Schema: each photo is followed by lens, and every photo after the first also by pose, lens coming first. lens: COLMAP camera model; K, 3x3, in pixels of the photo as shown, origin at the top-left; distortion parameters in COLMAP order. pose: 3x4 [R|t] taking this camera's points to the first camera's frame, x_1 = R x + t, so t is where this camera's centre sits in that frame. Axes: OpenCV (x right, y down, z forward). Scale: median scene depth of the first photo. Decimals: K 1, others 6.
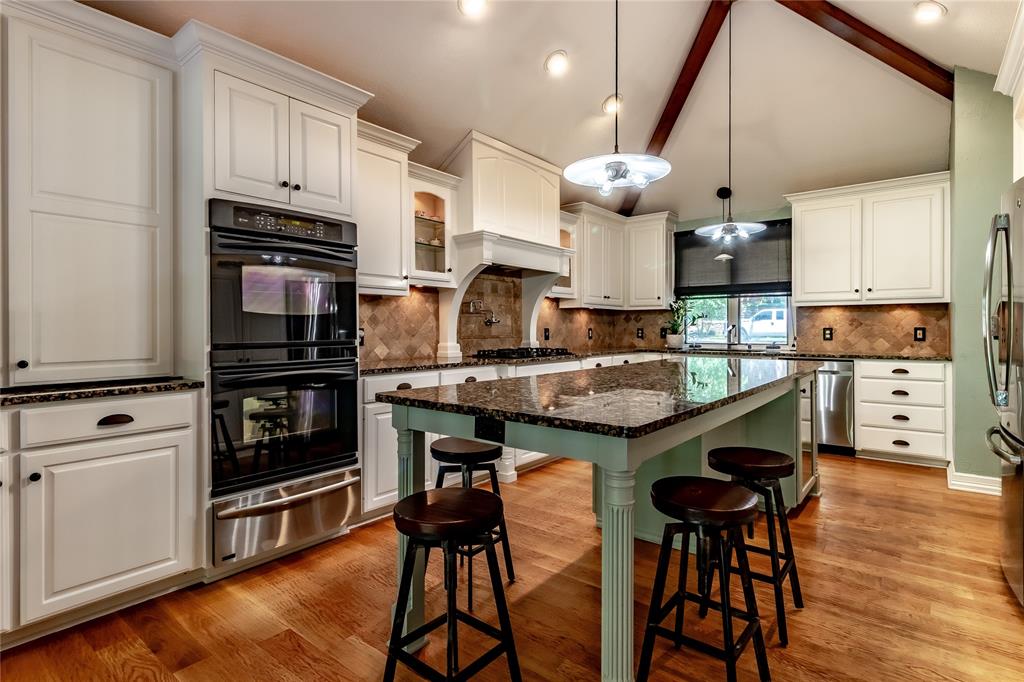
lens RADIAL K [[505.9, 0, 520.1], [0, 505.9, 335.6], [0, 0, 1]] dist [0.010688, 0.000857]
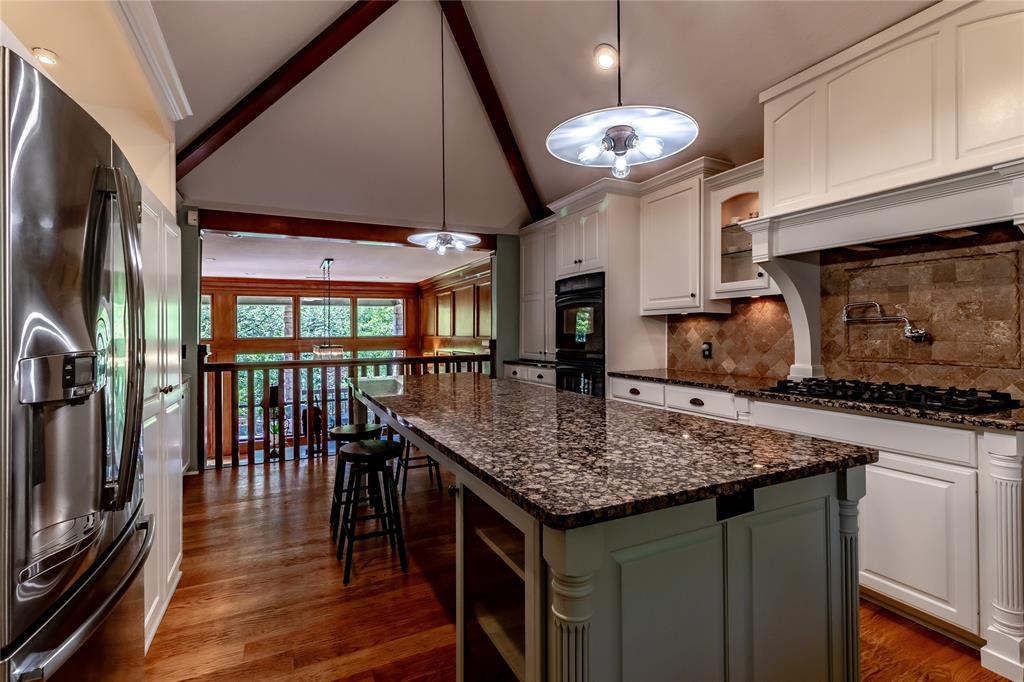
lens RADIAL K [[493.7, 0, 519.7], [0, 493.7, 334.5], [0, 0, 1]] dist [0.003846, 0.002269]
pose [[-0.452683, 0.003004, -0.891666, 0.777491], [-0.015230, 0.999822, 0.011101, -0.034671], [0.891541, 0.018605, -0.452557, 1.043950]]
